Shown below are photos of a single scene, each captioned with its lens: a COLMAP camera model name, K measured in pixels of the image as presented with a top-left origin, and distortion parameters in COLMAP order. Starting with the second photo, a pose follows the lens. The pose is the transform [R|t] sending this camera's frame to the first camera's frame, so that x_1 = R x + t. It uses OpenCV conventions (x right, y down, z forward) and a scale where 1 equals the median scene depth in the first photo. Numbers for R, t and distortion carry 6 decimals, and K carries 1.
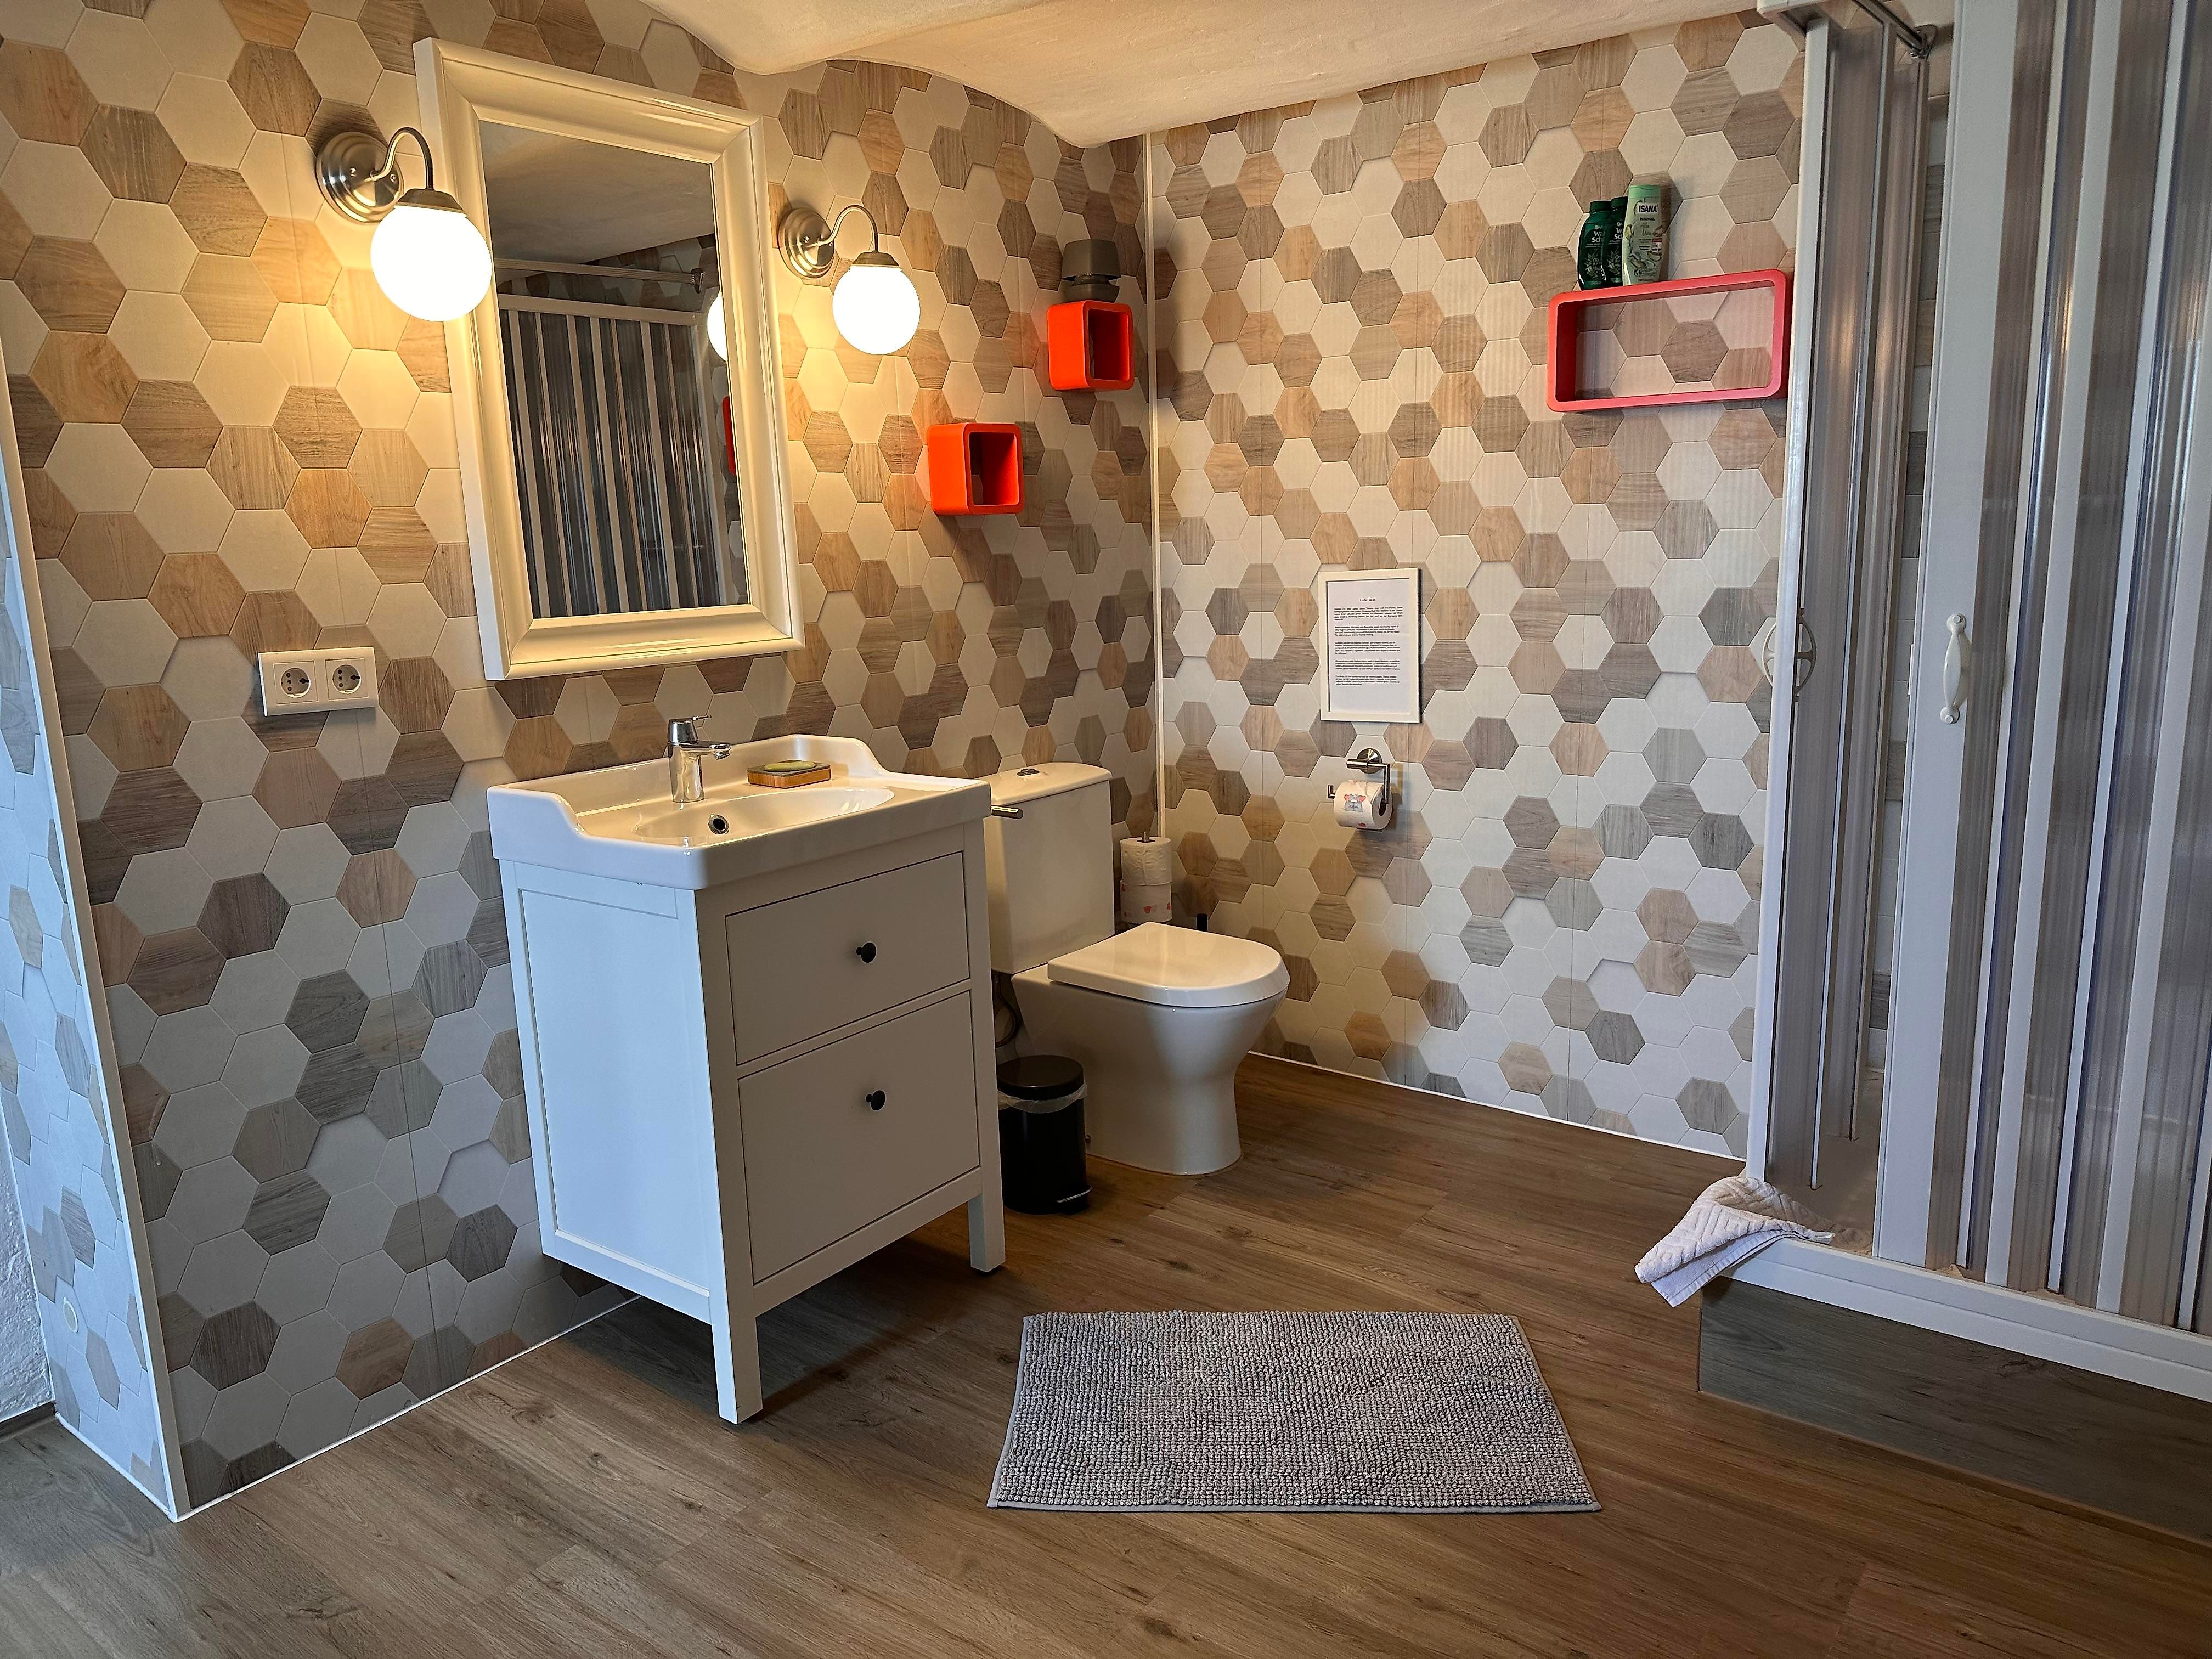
lens RADIAL K [[1554.7, 0, 1087.6], [0, 1554.7, 855.2], [0, 0, 1]] dist [0.054603, -0.069660]
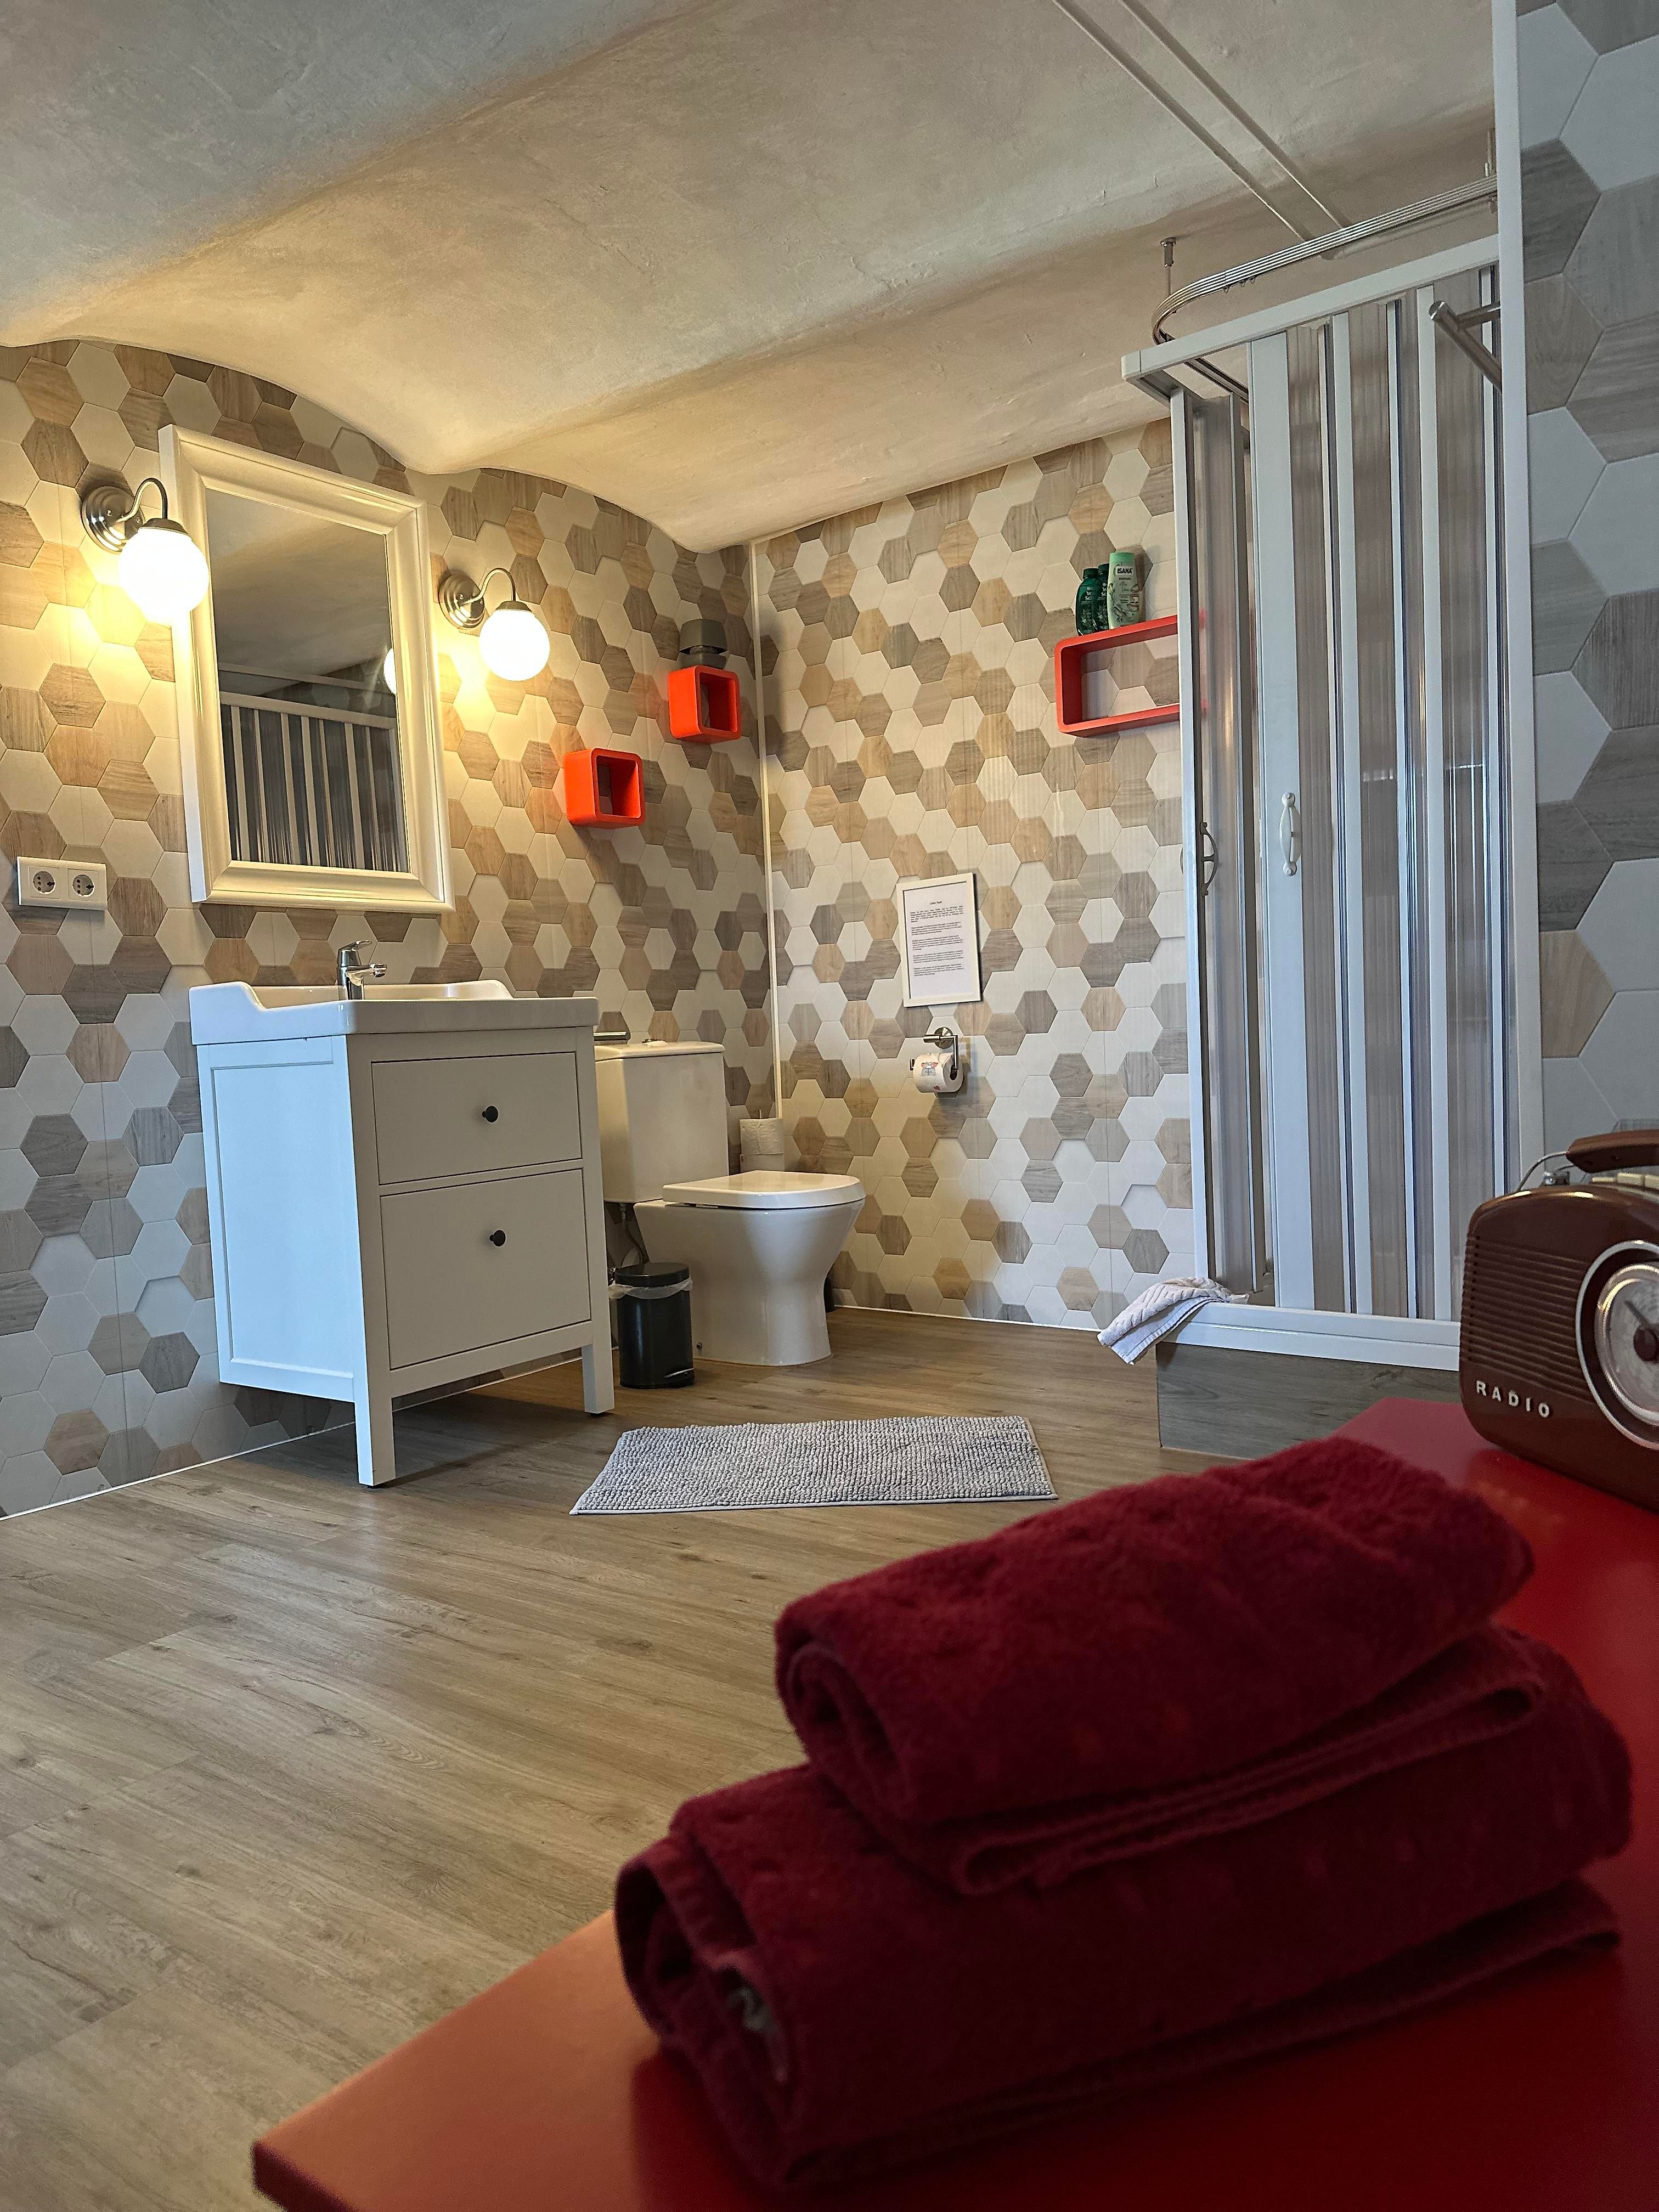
lens RADIAL K [[1554.7, 0, 821.1], [0, 1554.7, 1137.2], [0, 0, 1]] dist [0.054603, -0.069660]
pose [[0.999907, -0.012684, 0.005016, 0.094610], [0.013278, 0.989352, -0.144938, 0.215812], [-0.003124, 0.144991, 0.989428, -0.187974]]
